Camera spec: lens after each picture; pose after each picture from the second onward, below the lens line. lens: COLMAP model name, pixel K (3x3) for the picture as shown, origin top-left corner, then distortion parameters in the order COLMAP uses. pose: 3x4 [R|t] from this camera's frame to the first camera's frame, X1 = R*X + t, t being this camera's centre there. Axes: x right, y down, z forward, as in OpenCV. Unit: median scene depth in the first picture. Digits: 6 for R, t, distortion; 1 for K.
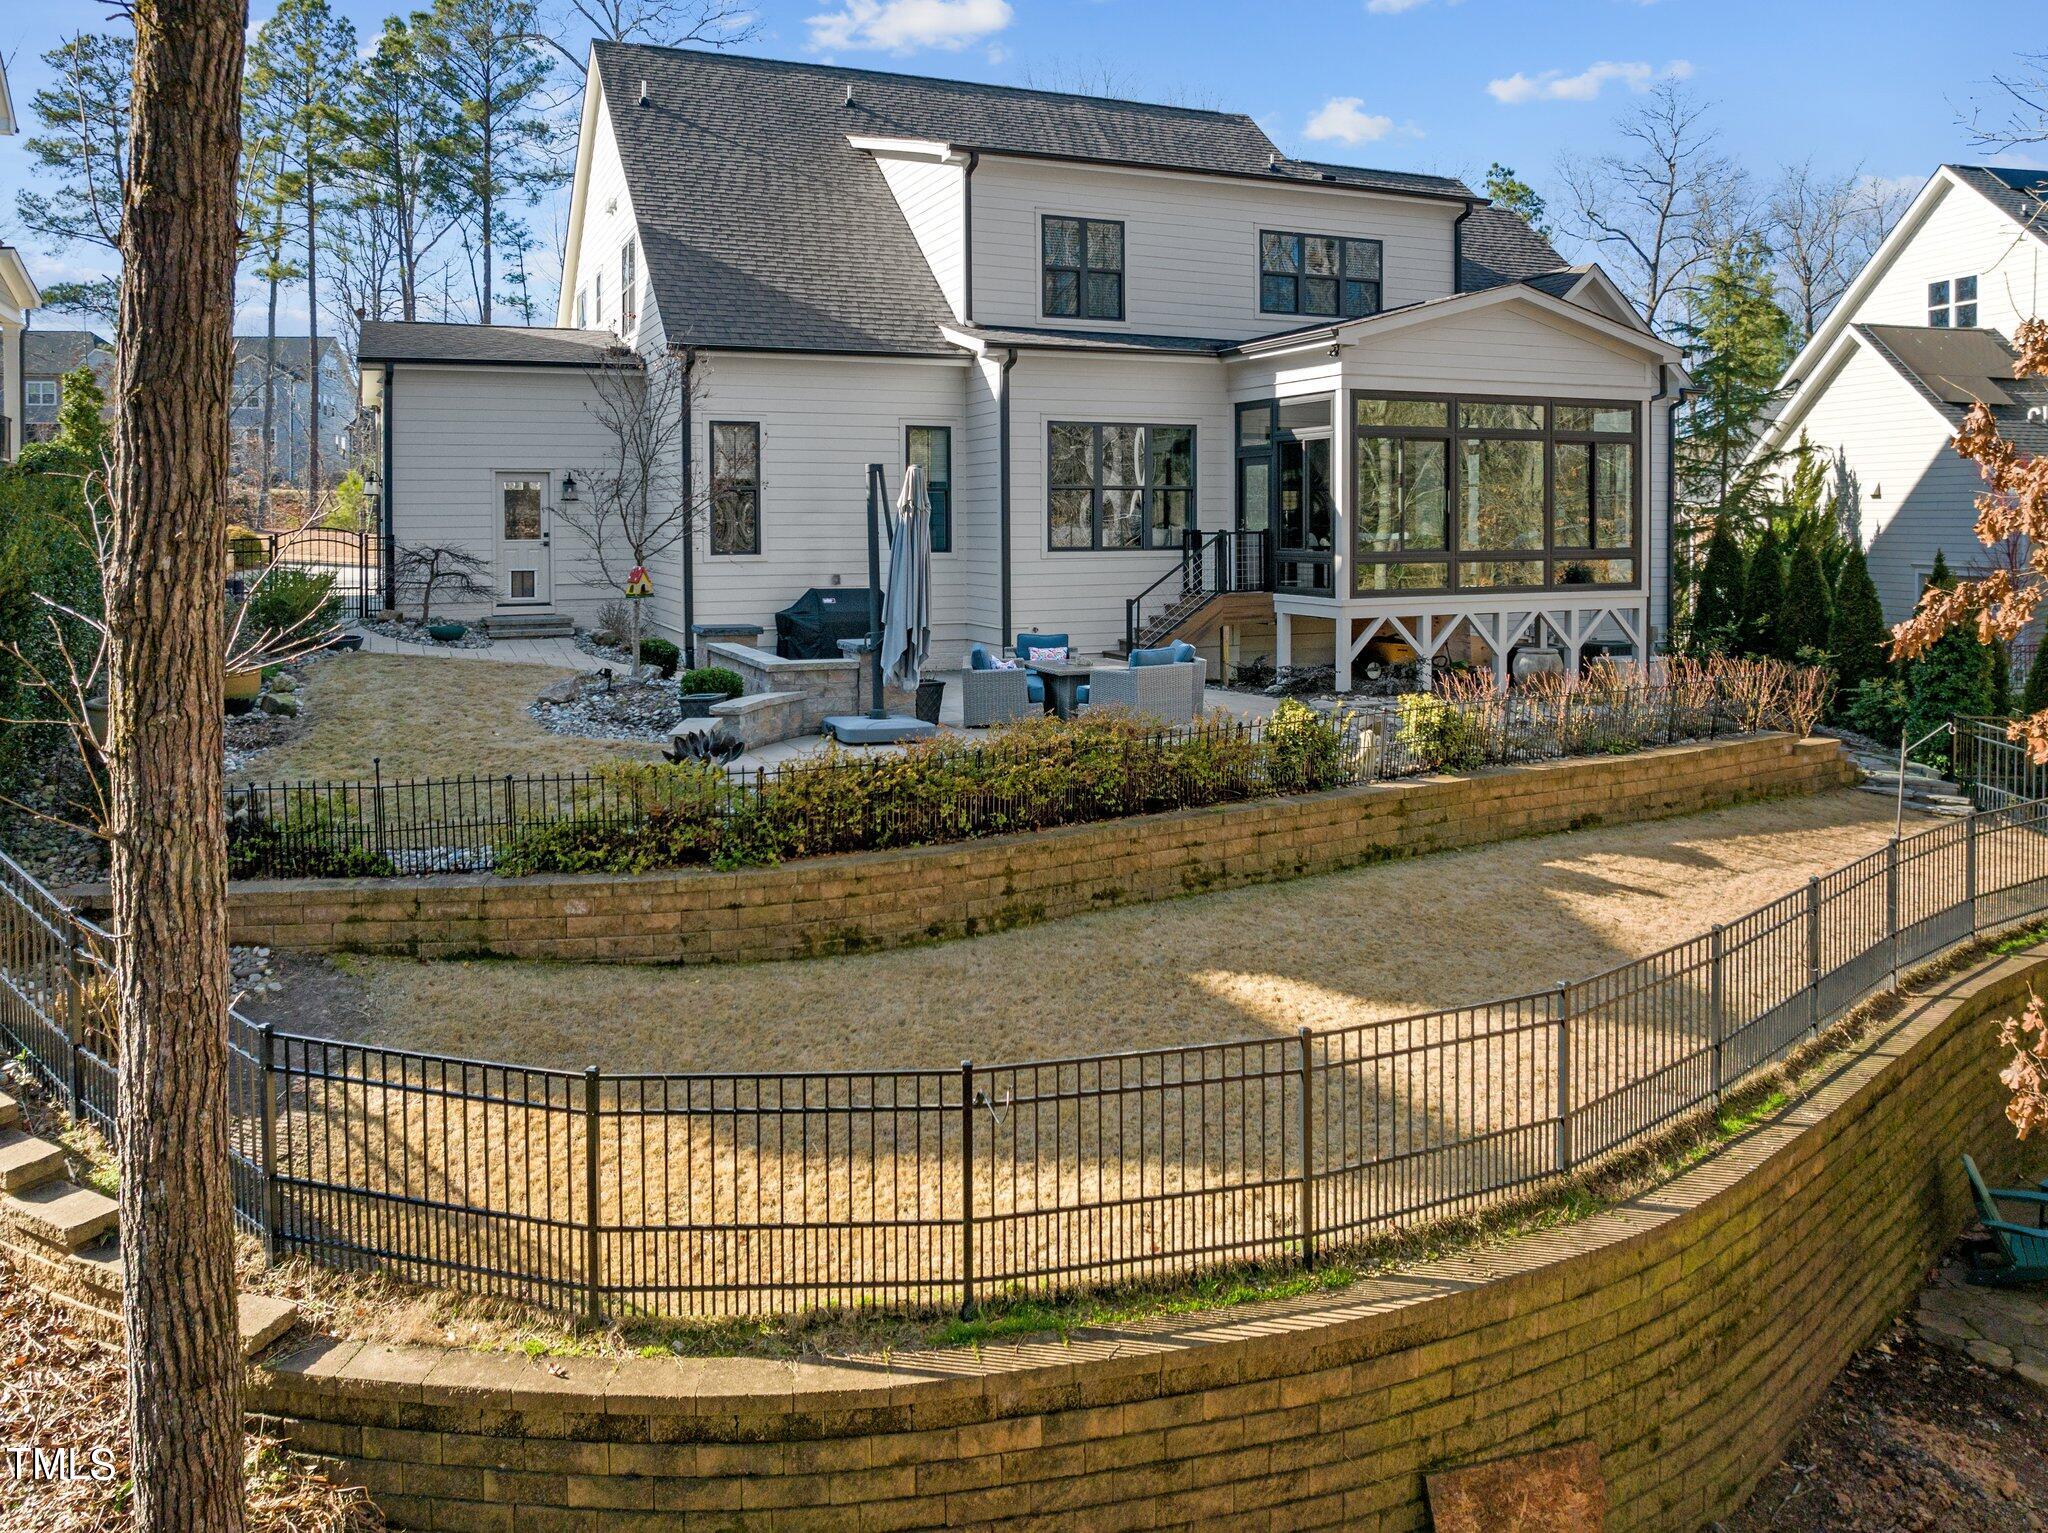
lens RADIAL K [[1511.9, 0, 976.2], [0, 1511.9, 542.3], [0, 0, 1]] dist [-0.043734, 0.007261]
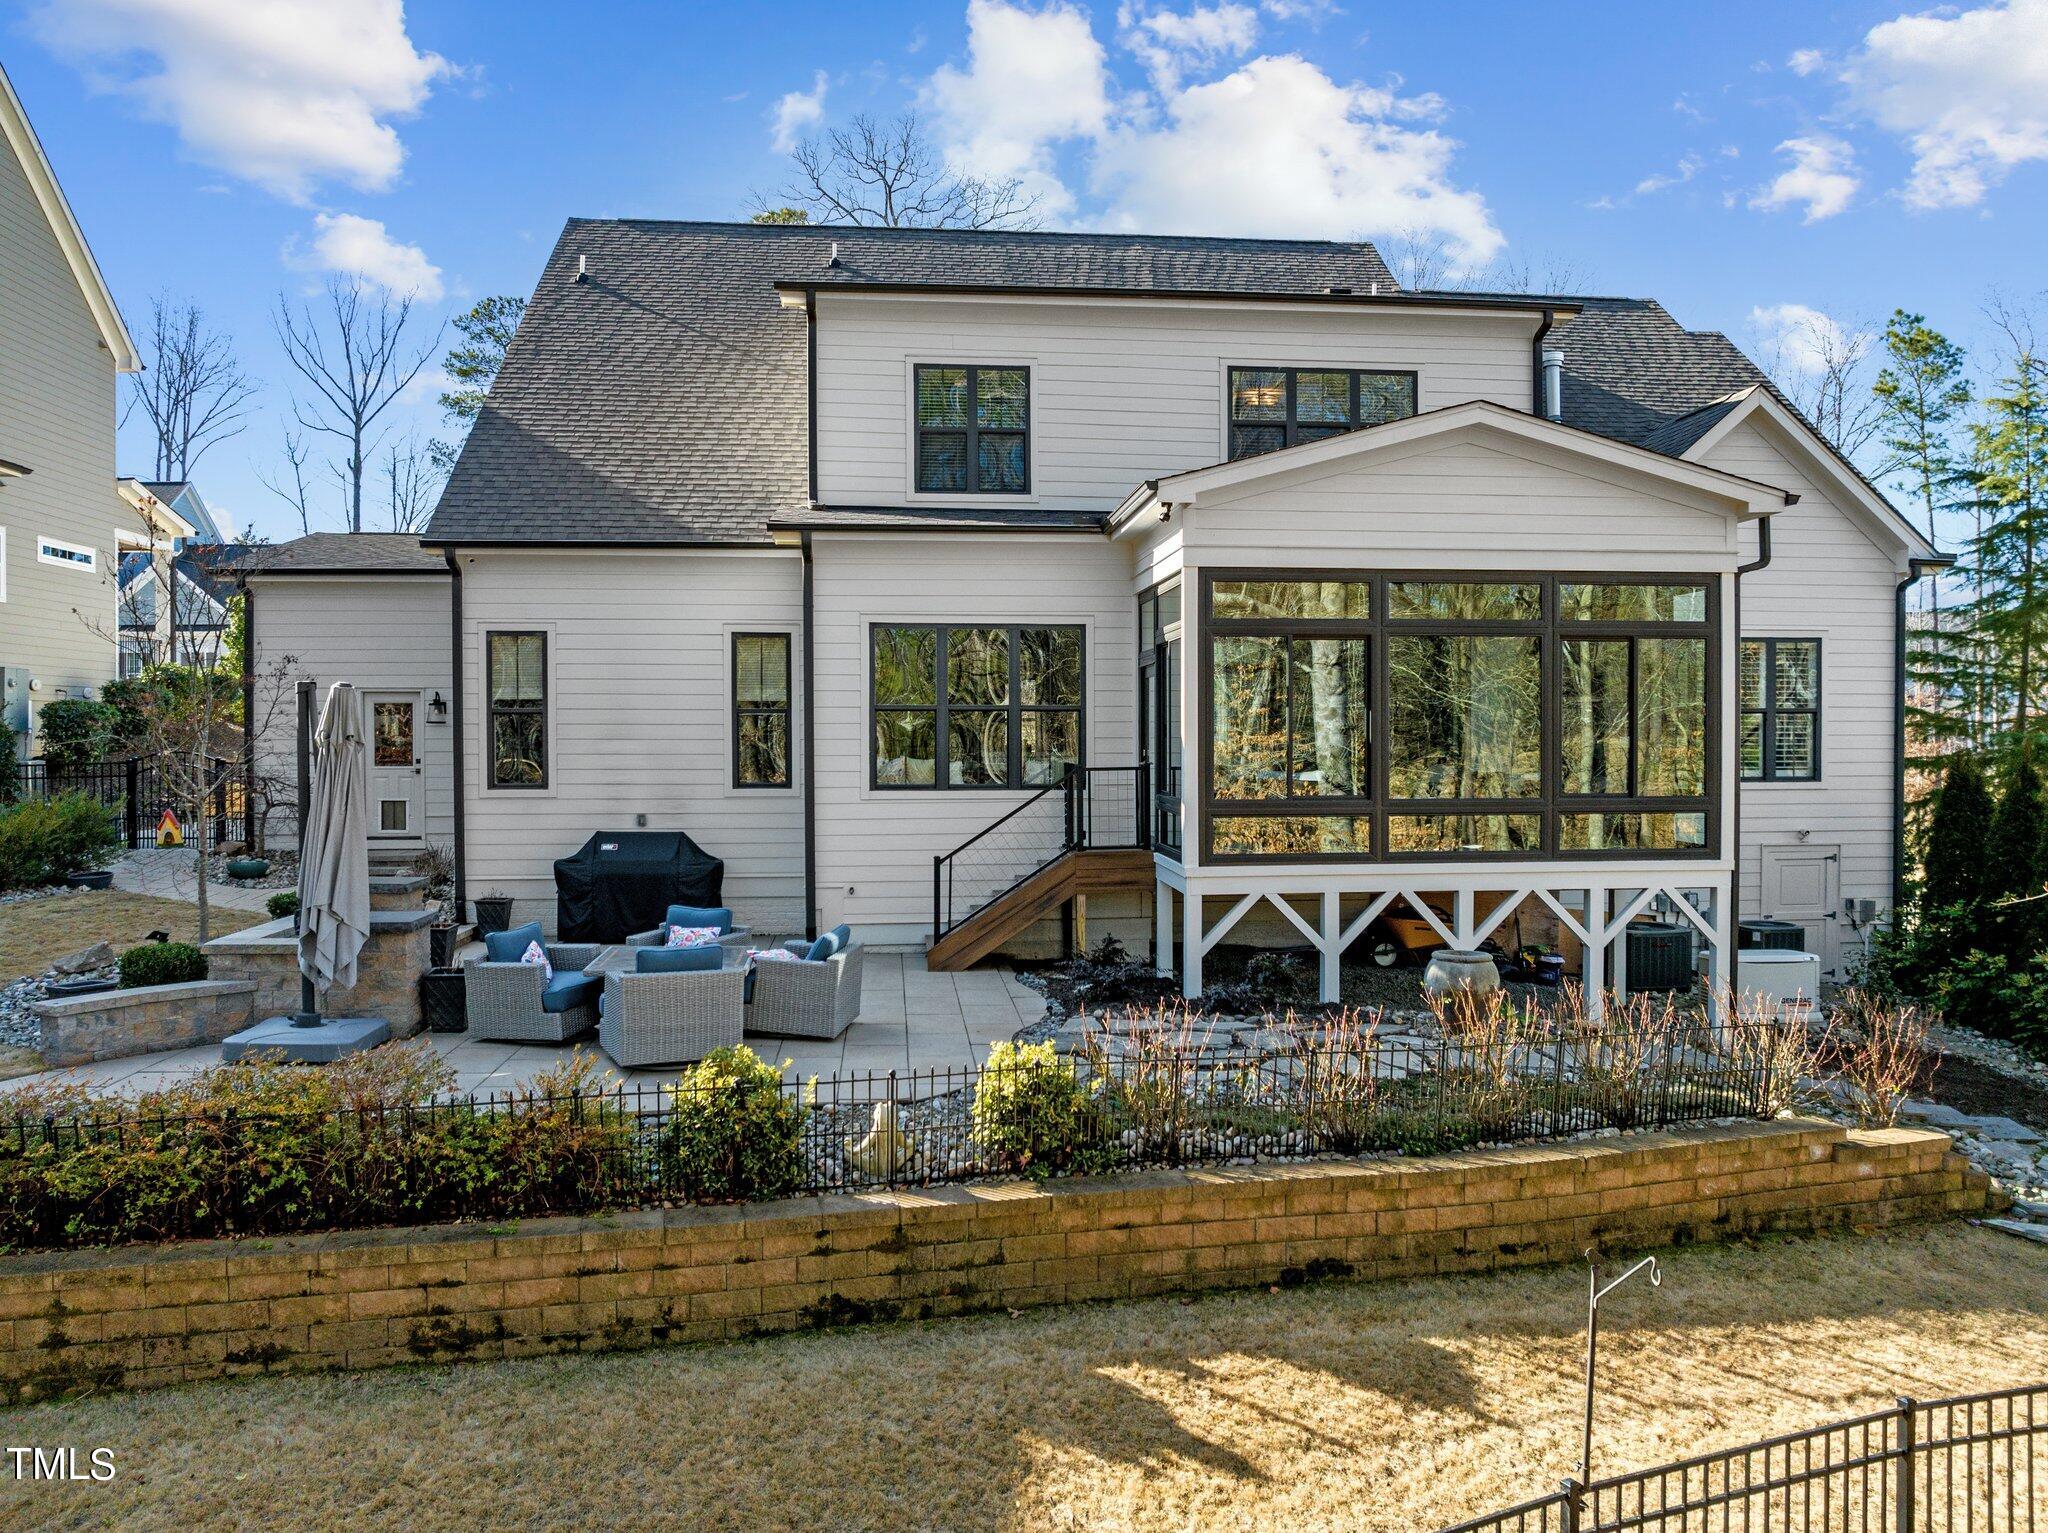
lens RADIAL K [[1442.5, 0, 1026.6], [0, 1442.5, 744.6], [0, 0, 1]] dist [-0.037783, -0.003055]
pose [[0.954812, 0.004403, -0.297178, 0.335459], [-0.005959, 0.999973, -0.004331, -0.014289], [0.297151, 0.005906, 0.954812, 0.305330]]
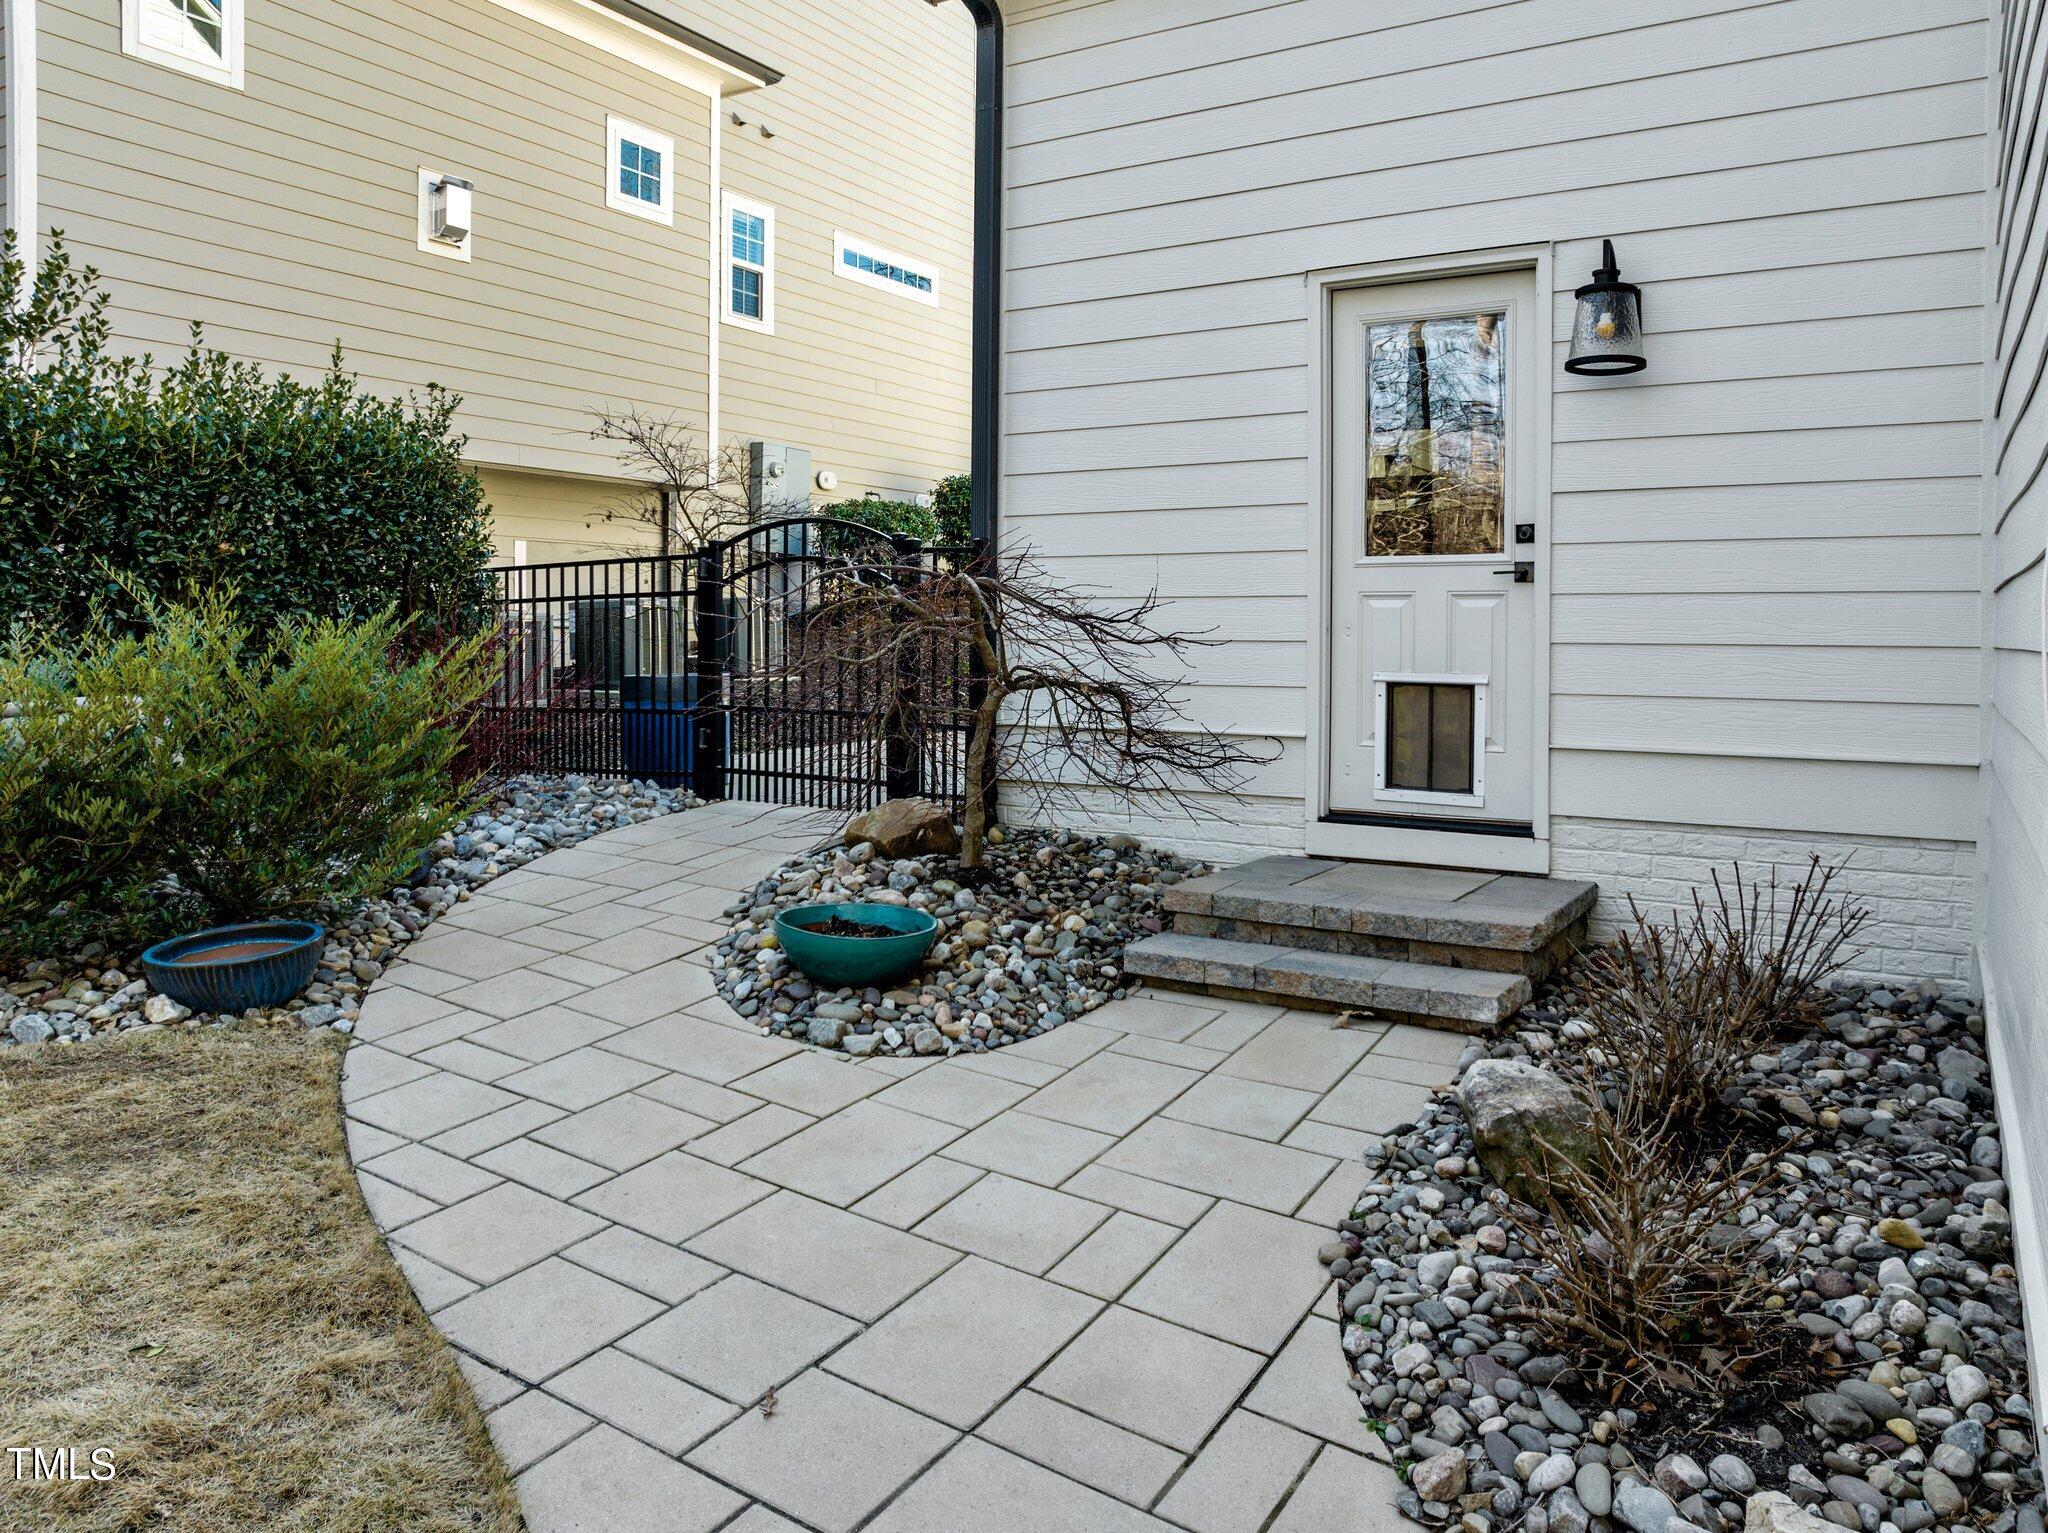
lens RADIAL K [[1460.6, 0, 1023.2], [0, 1460.6, 764.6], [0, 0, 1]] dist [-0.077532, -0.001904]
pose [[0.576532, 0.081772, -0.812973, -0.153892], [-0.017576, 0.995990, 0.087716, 0.013094], [0.816886, -0.036283, 0.575657, 0.852685]]
